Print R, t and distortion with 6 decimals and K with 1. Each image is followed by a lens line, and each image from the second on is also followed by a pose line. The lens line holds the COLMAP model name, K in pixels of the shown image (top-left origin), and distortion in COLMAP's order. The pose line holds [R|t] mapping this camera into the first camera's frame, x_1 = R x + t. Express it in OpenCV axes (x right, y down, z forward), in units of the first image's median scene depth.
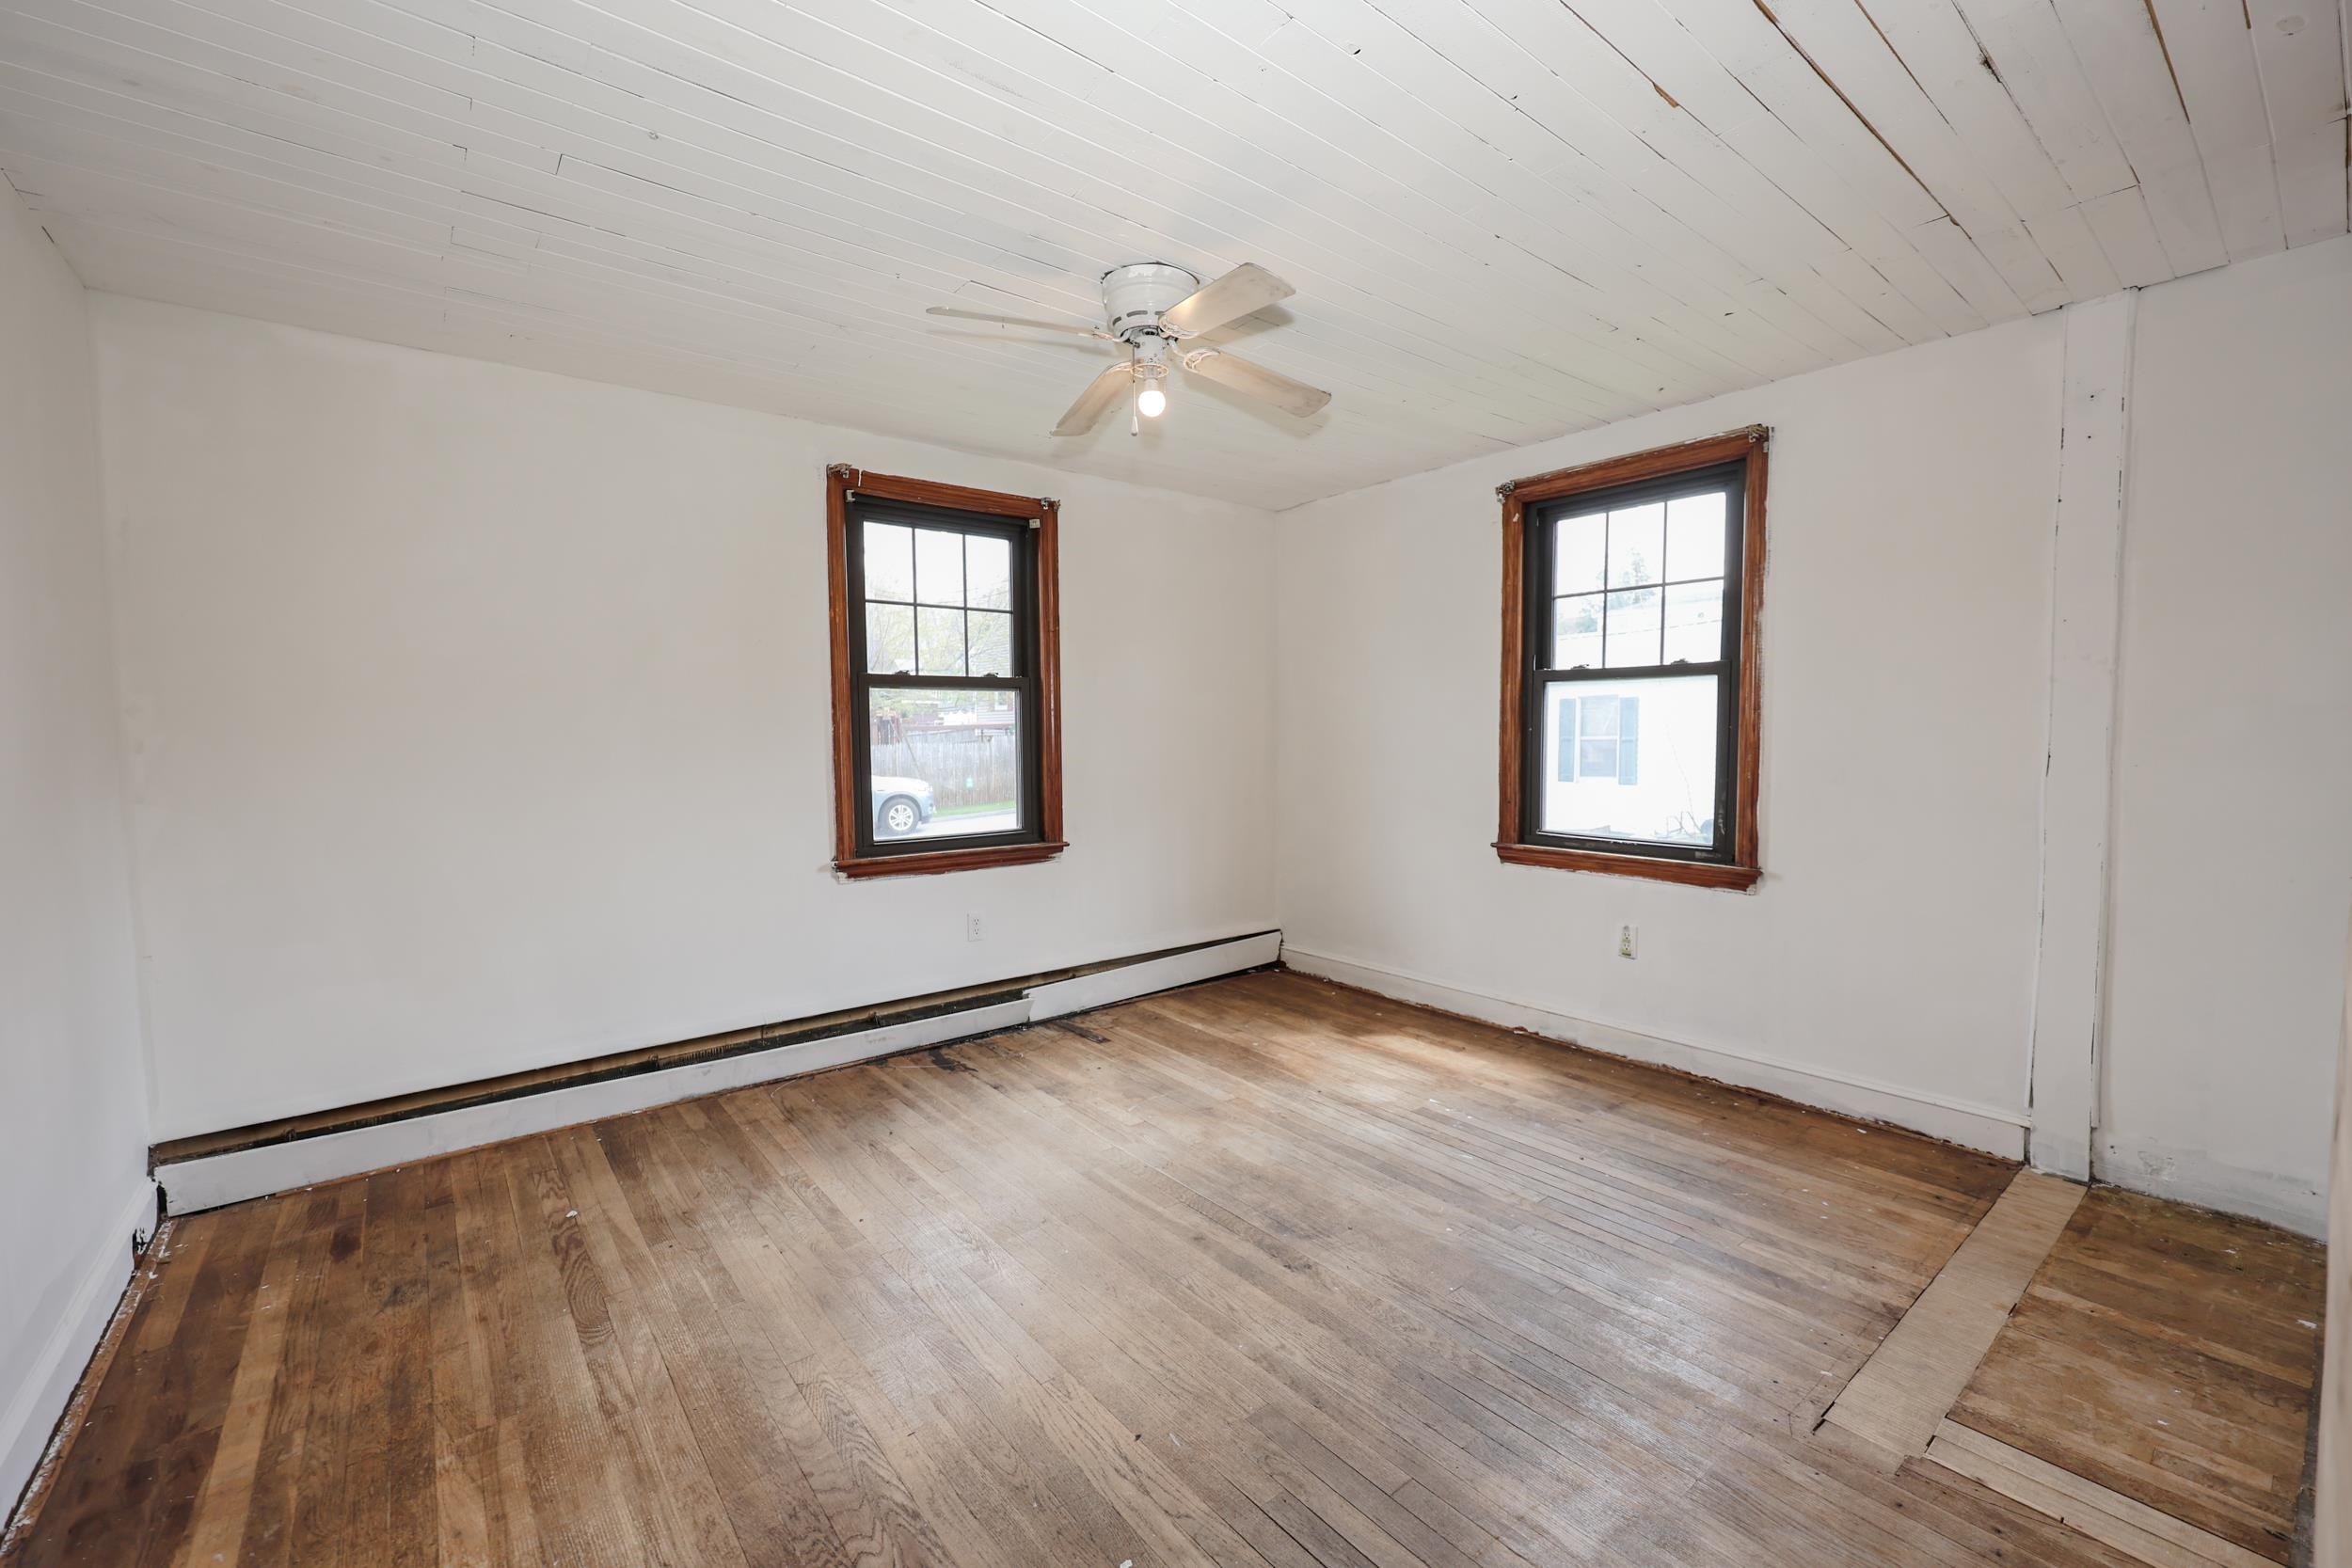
lens RADIAL K [[954.9, 0, 1172.4], [0, 954.9, 787.9], [0, 0, 1]] dist [0.002049, -0.000172]
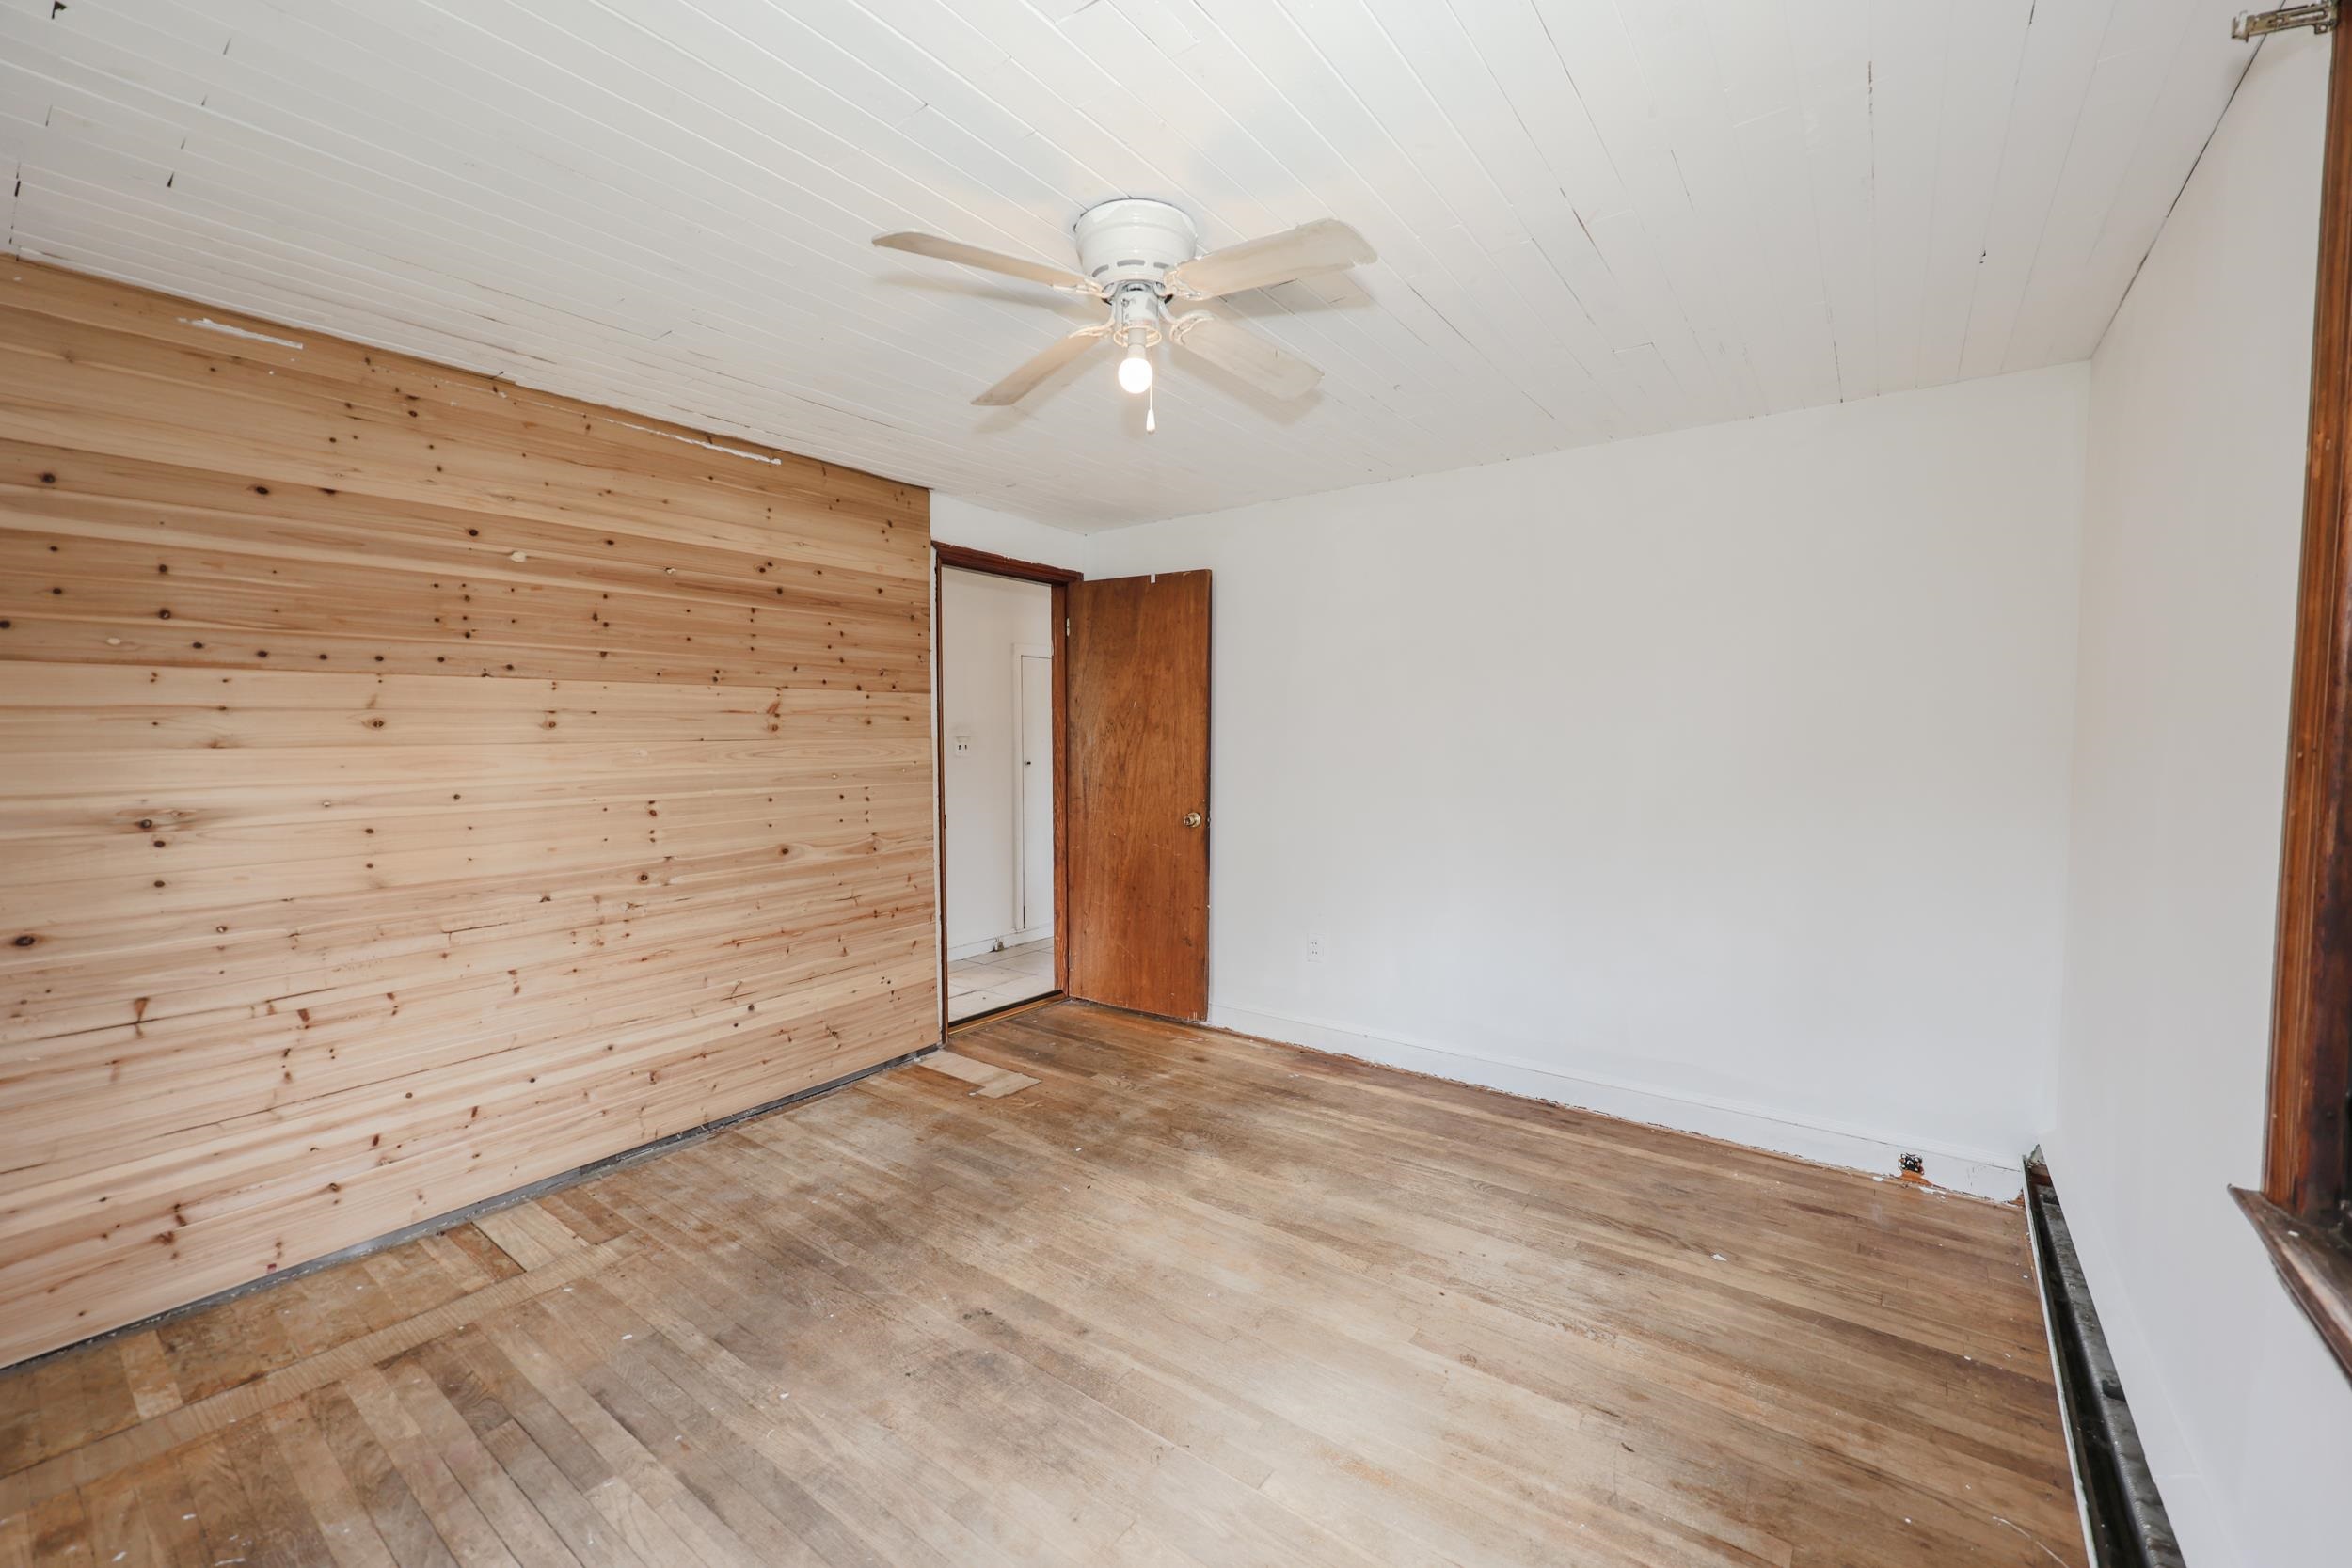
lens RADIAL K [[954.9, 0, 1176.4], [0, 954.9, 786.9], [0, 0, 1]] dist [0.002049, -0.000172]
pose [[-0.968023, 0.027853, -0.249312, 0.163564], [-0.001378, 0.993212, 0.116312, -0.168457], [0.250860, 0.112936, -0.961413, 1.953588]]
